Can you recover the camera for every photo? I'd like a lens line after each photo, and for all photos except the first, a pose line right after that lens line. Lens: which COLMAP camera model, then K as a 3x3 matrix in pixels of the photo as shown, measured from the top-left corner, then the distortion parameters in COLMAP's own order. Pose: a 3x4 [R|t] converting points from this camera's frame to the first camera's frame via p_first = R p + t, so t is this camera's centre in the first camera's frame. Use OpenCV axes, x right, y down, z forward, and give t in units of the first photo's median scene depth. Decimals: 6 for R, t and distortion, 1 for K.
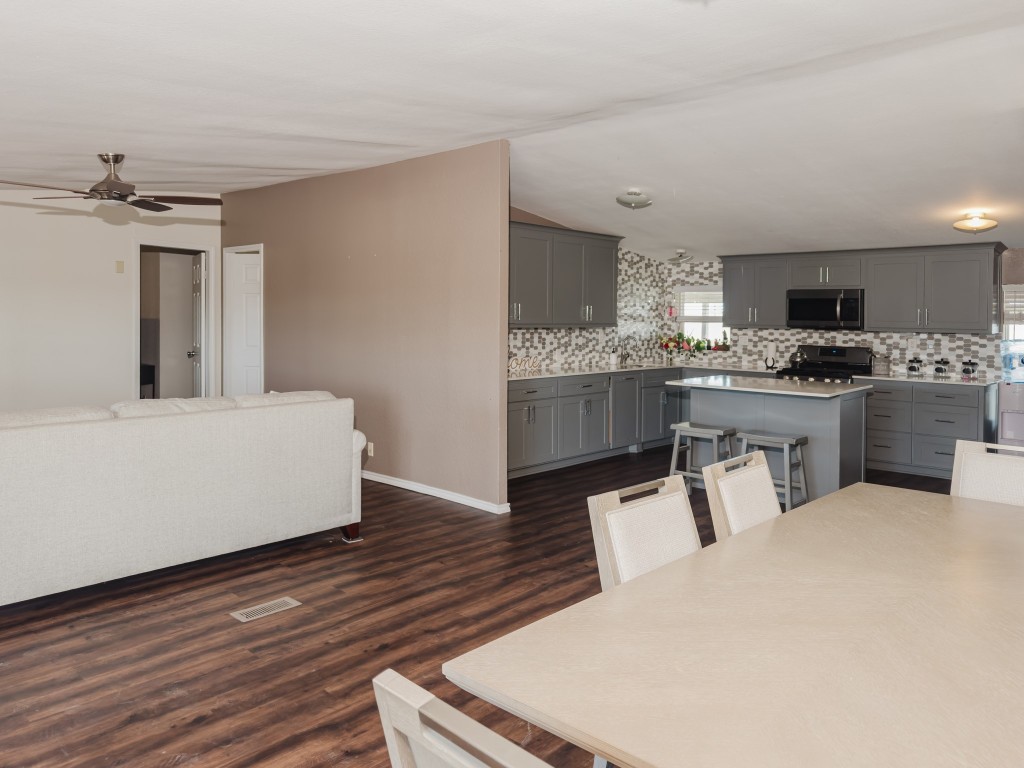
lens RADIAL K [[753.1, 0, 514.9], [0, 753.1, 327.0], [0, 0, 1]] dist [-0.011031, 0.031646]
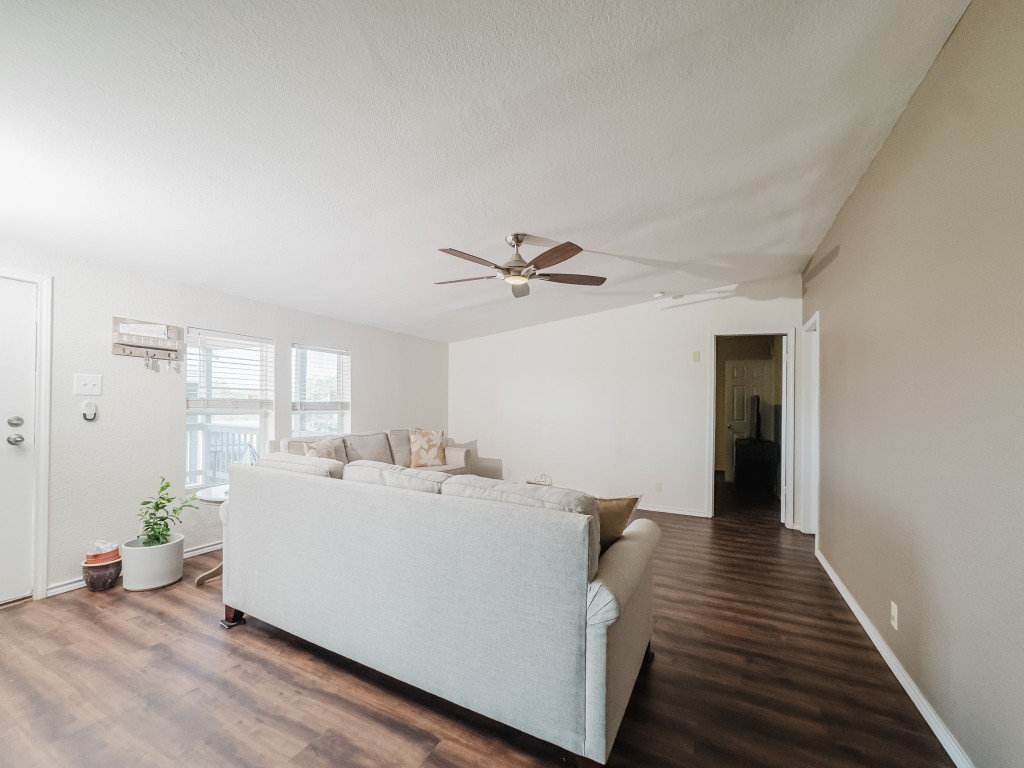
lens RADIAL K [[416.3, 0, 511.9], [0, 416.3, 413.8], [0, 0, 1]] dist [-0.033347, 0.013566]
pose [[0.268837, 0.010719, -0.963126, 0.025897], [-0.029519, 0.999560, 0.002885, 0.017940], [0.962733, 0.027655, 0.269035, 0.592476]]
